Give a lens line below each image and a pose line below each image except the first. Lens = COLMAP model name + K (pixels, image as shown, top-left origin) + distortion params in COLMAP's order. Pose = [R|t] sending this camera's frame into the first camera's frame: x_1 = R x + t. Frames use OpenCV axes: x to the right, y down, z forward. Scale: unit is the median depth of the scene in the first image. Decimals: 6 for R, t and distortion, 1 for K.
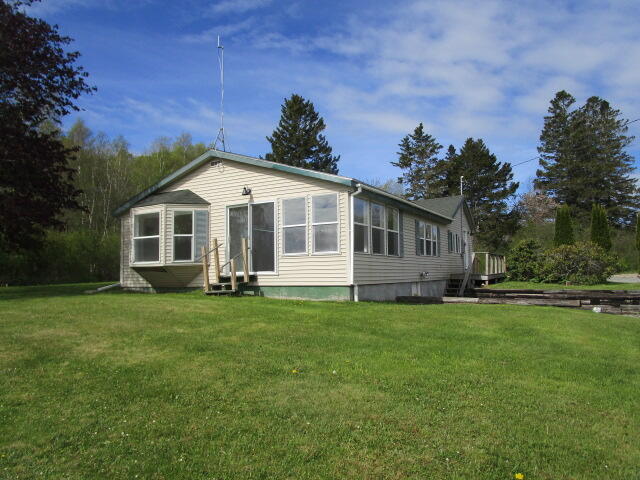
lens RADIAL K [[464.3, 0, 319.6], [0, 464.3, 242.1], [0, 0, 1]] dist [-0.041151, 0.005035]
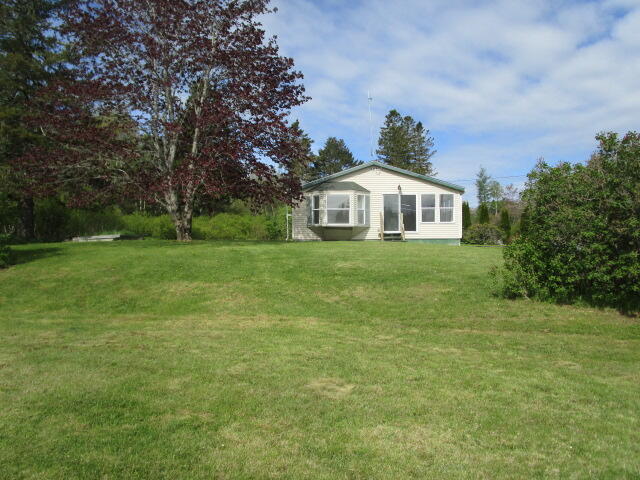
lens RADIAL K [[464.3, 0, 318.8], [0, 464.3, 241.2], [0, 0, 1]] dist [-0.041151, 0.005035]
pose [[0.879098, 0.023529, 0.476060, -1.303652], [-0.048087, 0.998063, 0.039470, 0.045648], [-0.474210, -0.057590, 0.878526, -0.473759]]
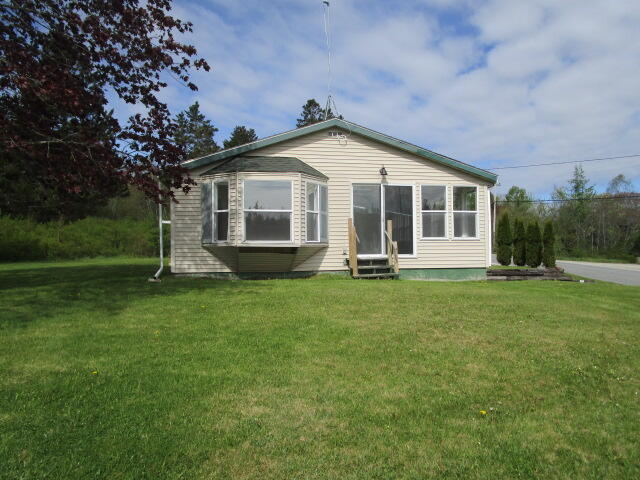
lens RADIAL K [[464.3, 0, 319.6], [0, 464.3, 237.6], [0, 0, 1]] dist [-0.041151, 0.005035]
pose [[0.763149, 0.033875, 0.645334, -0.873819], [-0.052855, 0.998551, 0.010088, 0.025610], [-0.644057, -0.041807, 0.763834, 0.340394]]
